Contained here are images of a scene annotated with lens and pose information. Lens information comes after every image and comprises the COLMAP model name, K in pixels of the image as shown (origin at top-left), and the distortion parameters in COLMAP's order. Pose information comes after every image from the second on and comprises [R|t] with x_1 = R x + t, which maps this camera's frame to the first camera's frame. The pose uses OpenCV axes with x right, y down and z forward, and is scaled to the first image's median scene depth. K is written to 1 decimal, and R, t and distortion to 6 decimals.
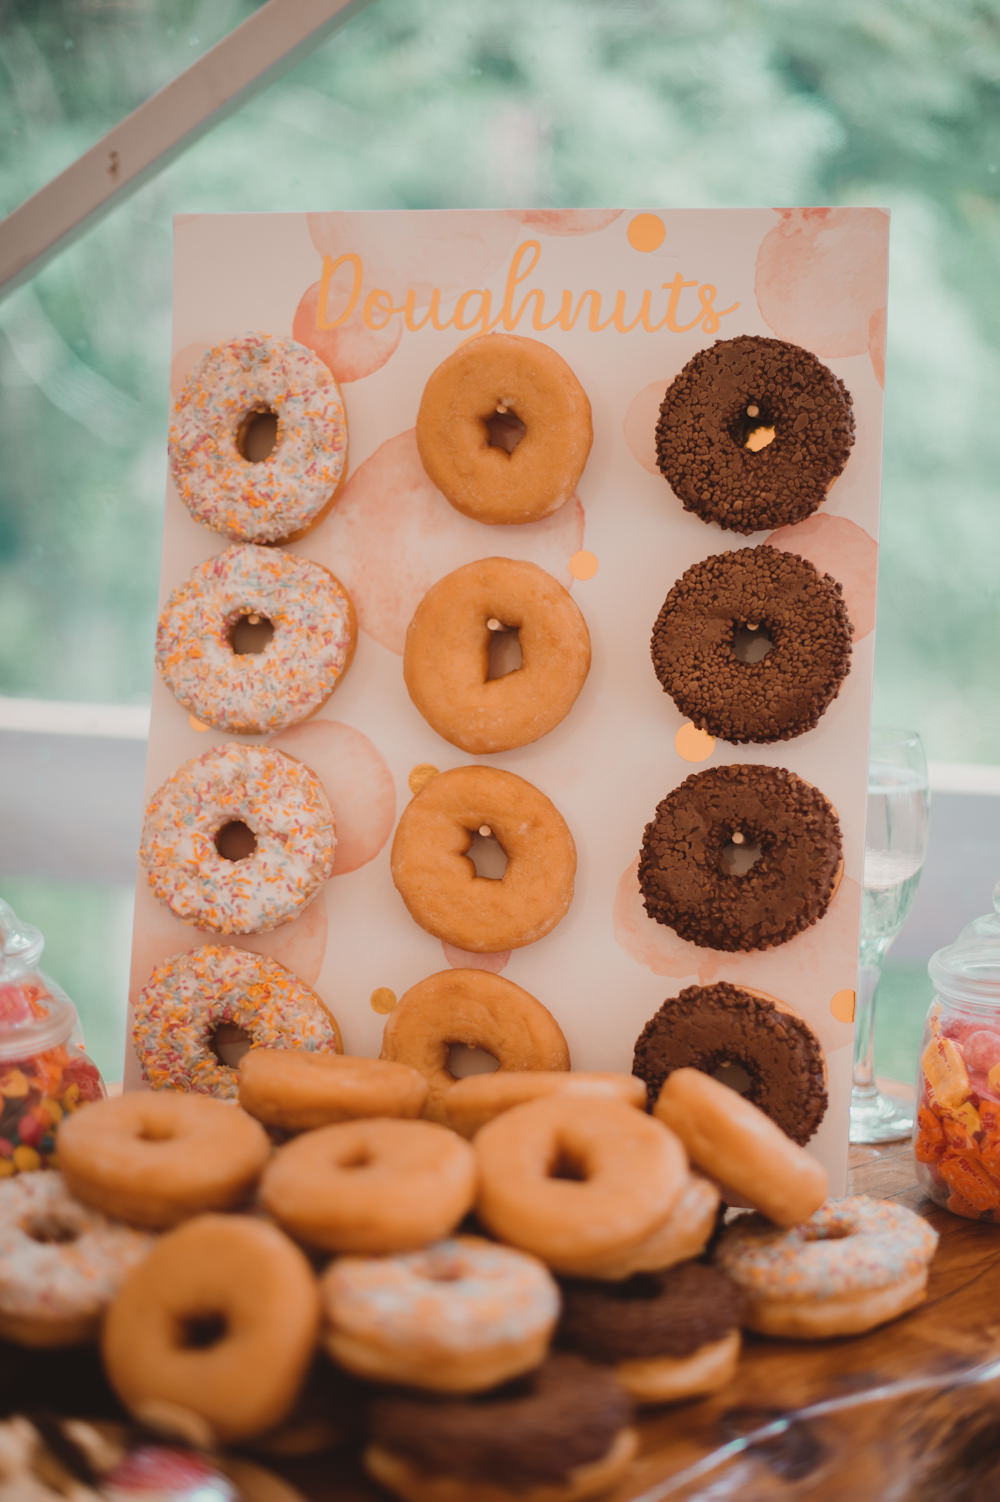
lens RADIAL K [[2149.8, 0, 541.6], [0, 2149.8, 751.0], [0, 0, 1]] dist [-0.168421, -0.003429]
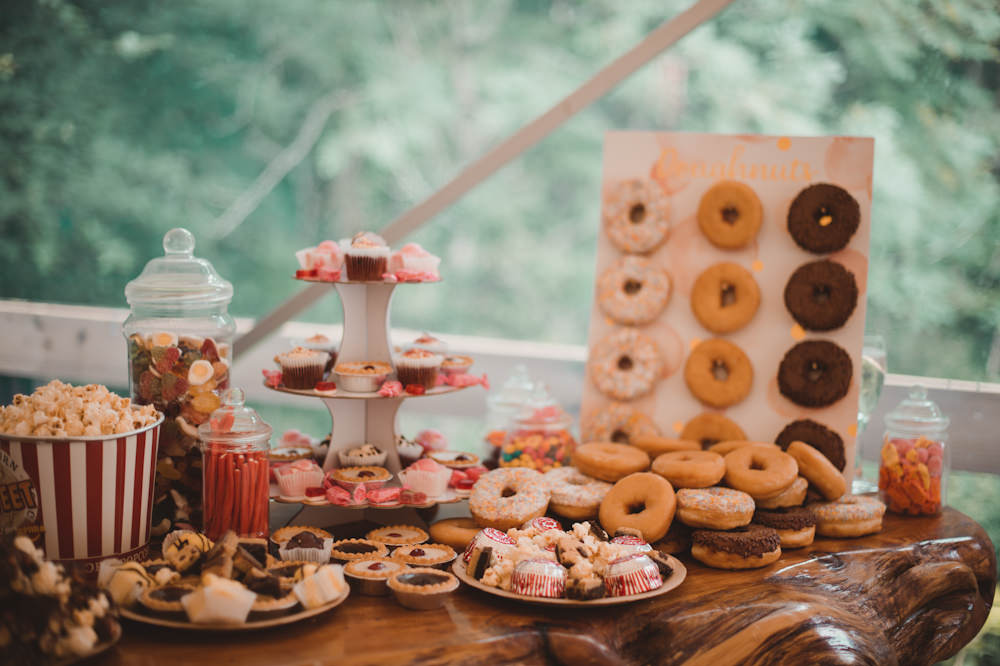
lens RADIAL K [[1431.3, 0, 500.0], [0, 1431.3, 333.0], [0, 0, 1]] dist [-0.168421, -0.003429]
pose [[0.995045, 0.031380, -0.094341, -0.135200], [-0.039472, 0.995585, -0.085164, 0.166314], [0.091252, 0.088466, 0.991891, -0.812869]]
